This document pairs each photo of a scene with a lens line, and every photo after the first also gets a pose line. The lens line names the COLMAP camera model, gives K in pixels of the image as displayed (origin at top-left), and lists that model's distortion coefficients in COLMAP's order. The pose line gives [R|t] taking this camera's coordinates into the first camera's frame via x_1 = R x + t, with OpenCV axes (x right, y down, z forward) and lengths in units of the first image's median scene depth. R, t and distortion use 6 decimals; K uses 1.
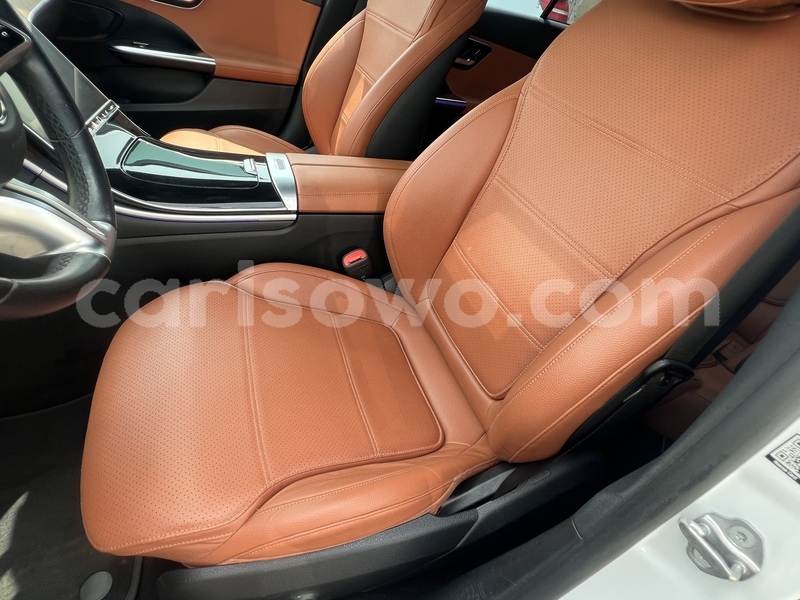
lens RADIAL K [[387.9, 0, 396.2], [0, 387.9, 298.6], [0, 0, 1]] dist [-0.002618, -0.000562]
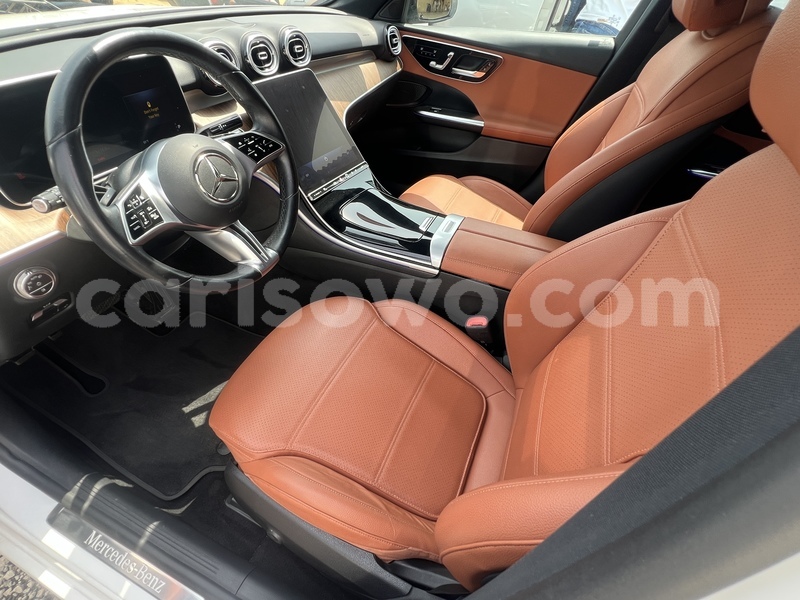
lens RADIAL K [[387.9, 0, 396.2], [0, 387.9, 298.6], [0, 0, 1]] dist [-0.002618, -0.000562]
pose [[0.709243, 0.335082, -0.620237, 0.403860], [-0.368964, 0.926129, 0.078427, -0.178219], [0.600699, 0.173221, 0.780484, 0.011982]]
